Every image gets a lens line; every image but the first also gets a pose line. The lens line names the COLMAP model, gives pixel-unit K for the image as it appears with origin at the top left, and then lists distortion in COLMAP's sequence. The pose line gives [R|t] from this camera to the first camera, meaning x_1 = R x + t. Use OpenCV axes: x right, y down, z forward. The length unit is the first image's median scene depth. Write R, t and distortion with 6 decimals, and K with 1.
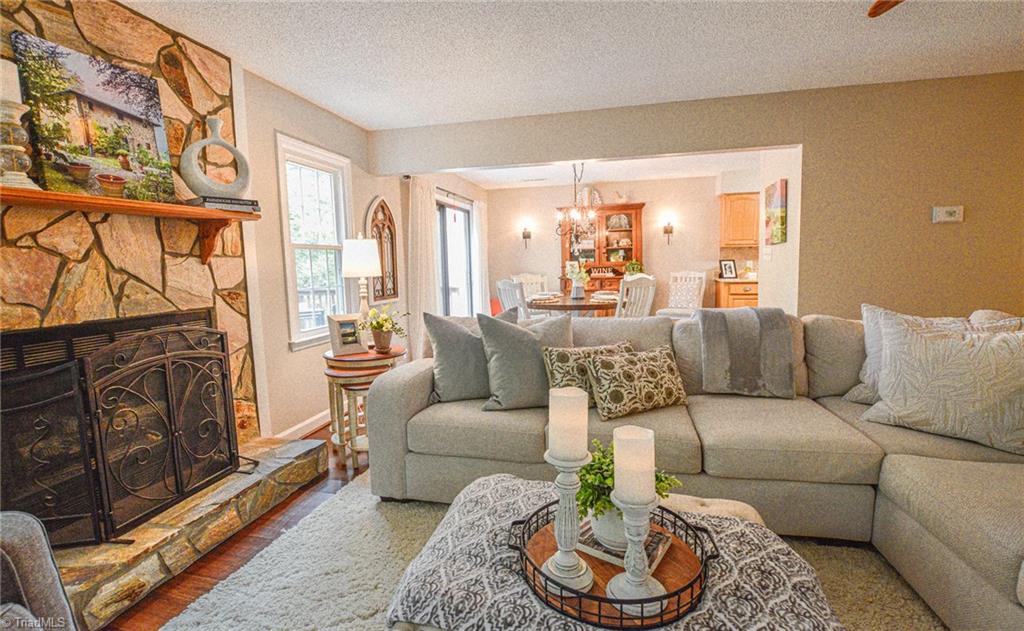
lens RADIAL K [[454.1, 0, 511.8], [0, 454.1, 306.9], [0, 0, 1]] dist [-0.020874, 0.000682]
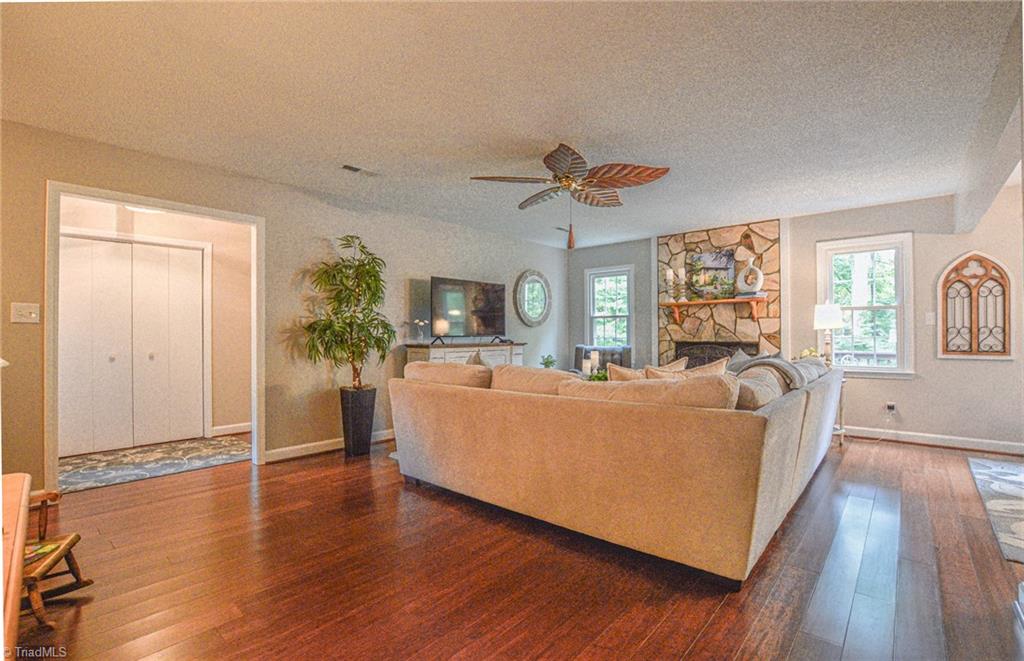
lens RADIAL K [[462.2, 0, 512.0], [0, 462.2, 330.5], [0, 0, 1]] dist [0.000955, 0.000141]
pose [[-0.472160, 0.018264, -0.881324, 2.008909], [-0.069522, 0.995900, 0.057884, -0.107952], [0.878767, 0.088602, -0.468954, 1.098312]]
